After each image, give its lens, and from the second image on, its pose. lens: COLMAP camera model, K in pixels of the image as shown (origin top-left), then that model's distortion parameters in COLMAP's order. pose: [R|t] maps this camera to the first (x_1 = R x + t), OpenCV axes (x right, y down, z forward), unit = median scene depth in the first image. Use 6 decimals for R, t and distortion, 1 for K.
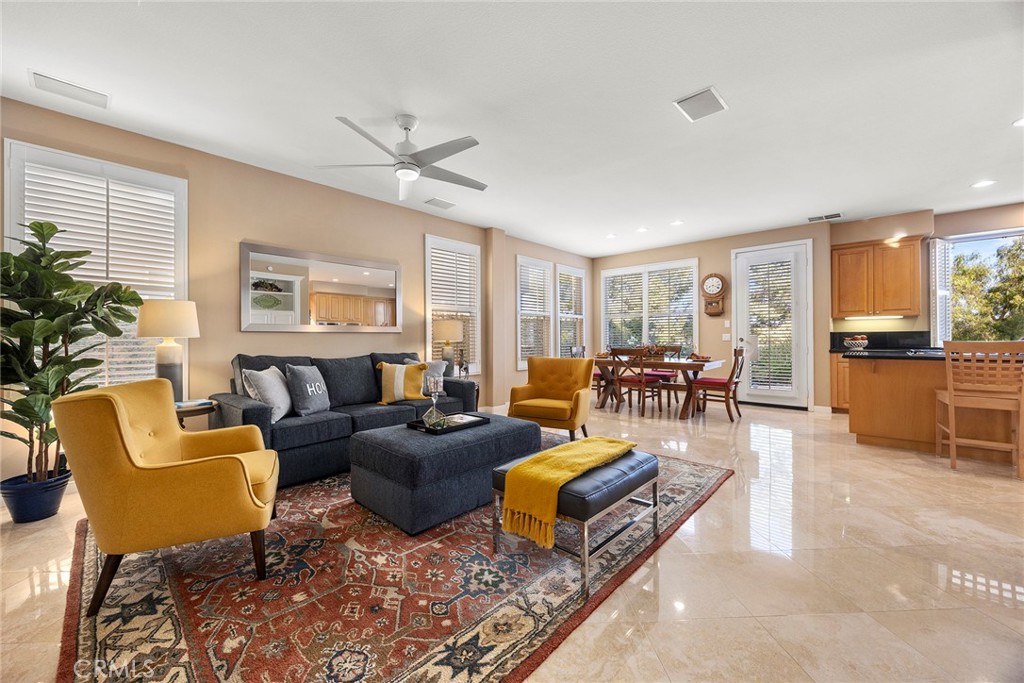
lens RADIAL K [[393.5, 0, 512.8], [0, 393.5, 338.9], [0, 0, 1]] dist [-0.002397, 0.000344]
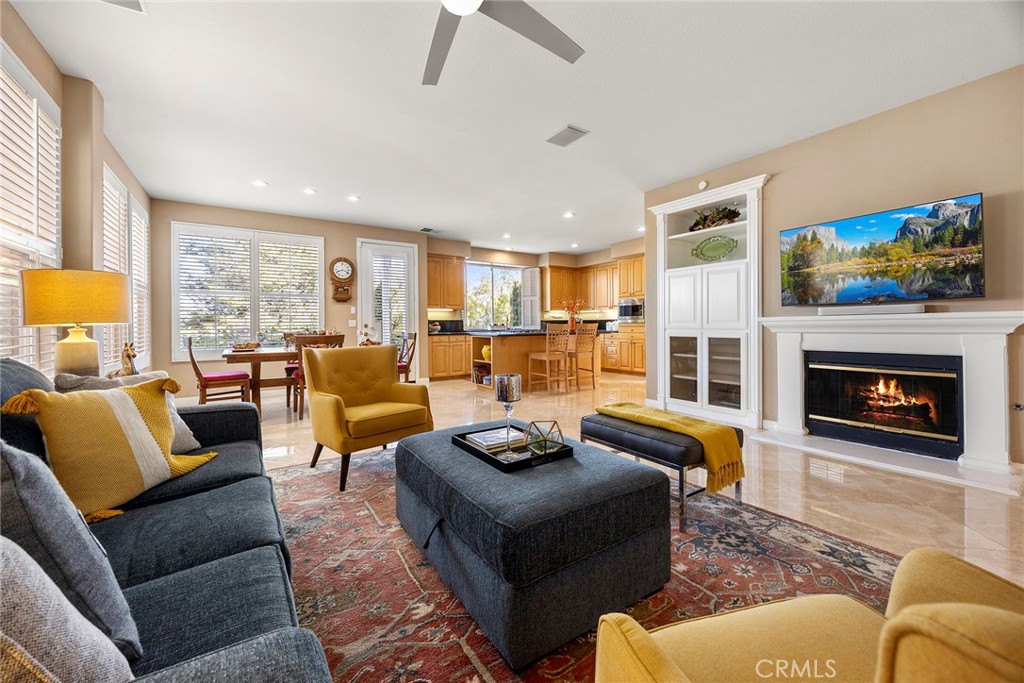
lens RADIAL K [[393.5, 0, 513.6], [0, 393.5, 327.3], [0, 0, 1]] dist [-0.002397, 0.000344]
pose [[0.238785, -0.000737, 0.971072, -0.392044], [0.008179, 0.999966, -0.001253, 0.011923], [-0.971038, 0.008242, 0.238783, 0.422272]]
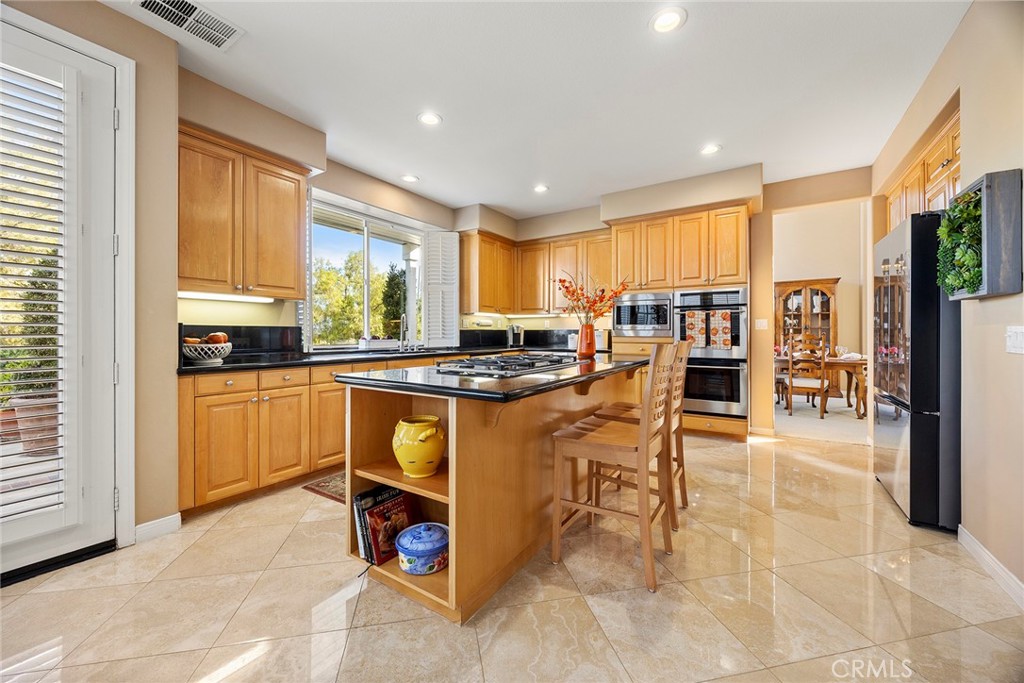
lens RADIAL K [[393.5, 0, 511.3], [0, 393.5, 333.1], [0, 0, 1]] dist [-0.002397, 0.000344]
pose [[-0.144851, 0.007792, 0.989423, 0.370132], [0.001915, 0.999969, -0.007594, -0.004187], [-0.989452, 0.000795, -0.144862, 0.734994]]
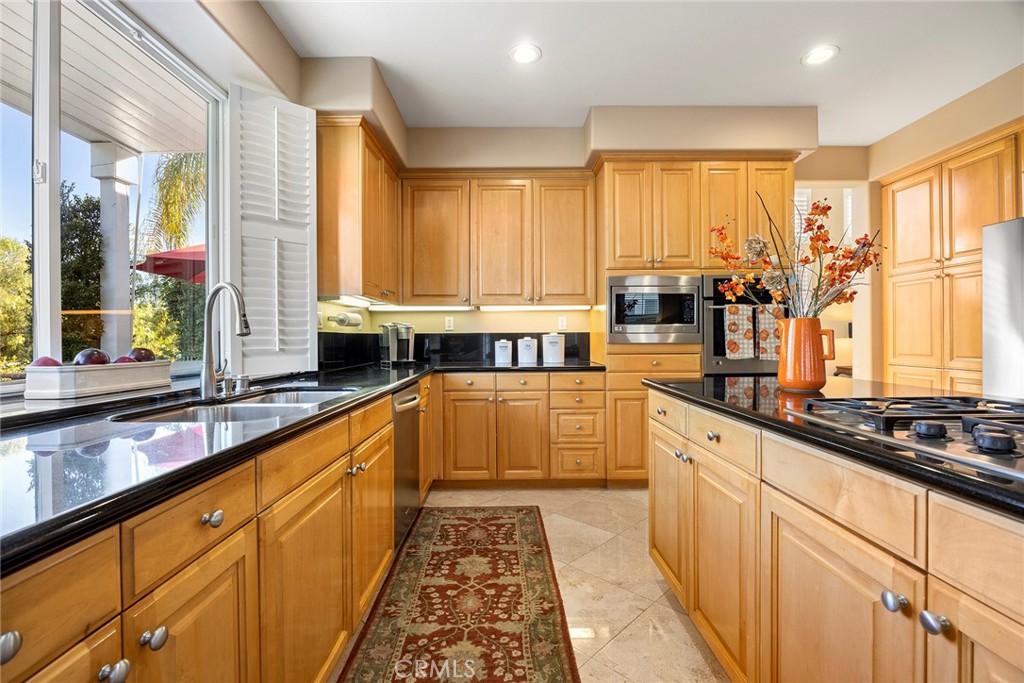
lens RADIAL K [[461.5, 0, 508.7], [0, 461.5, 340.5], [0, 0, 1]] dist [-0.019960, -0.000052]
pose [[-0.667043, 0.010372, 0.744947, 0.825837], [0.011627, 0.999926, -0.003511, -0.006751], [-0.744928, 0.006319, -0.667115, 0.896920]]
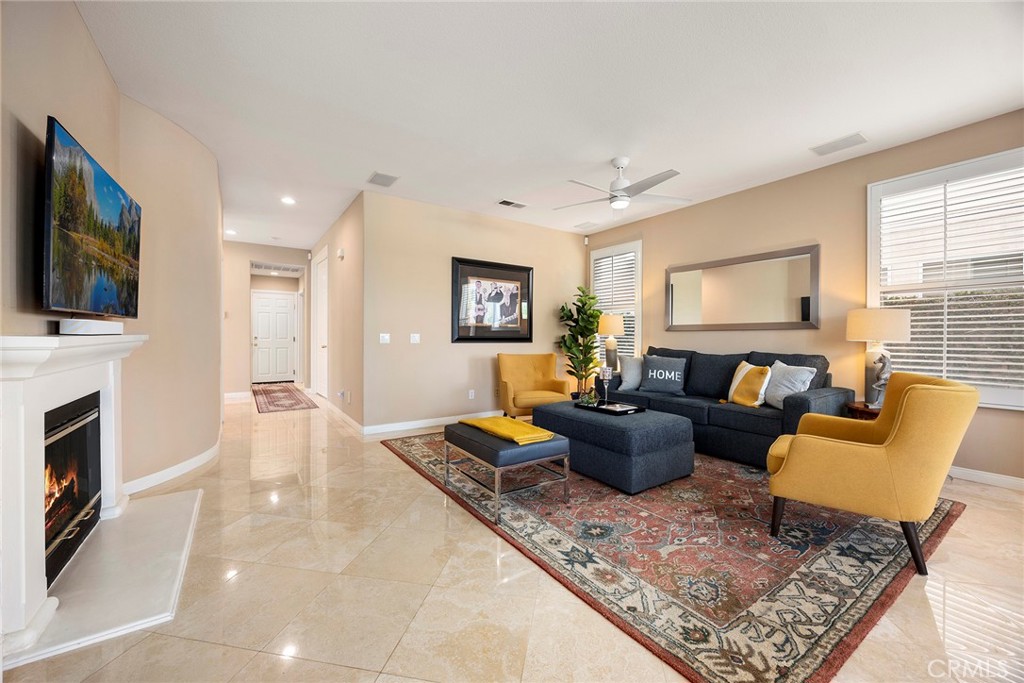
lens RADIAL K [[393.5, 0, 509.2], [0, 393.5, 339.3], [0, 0, 1]] dist [-0.002397, 0.000344]
pose [[-0.230994, 0.014130, -0.972853, 0.534315], [-0.002994, 0.999879, 0.015234, -0.004688], [0.972951, 0.006432, -0.230924, 0.492974]]
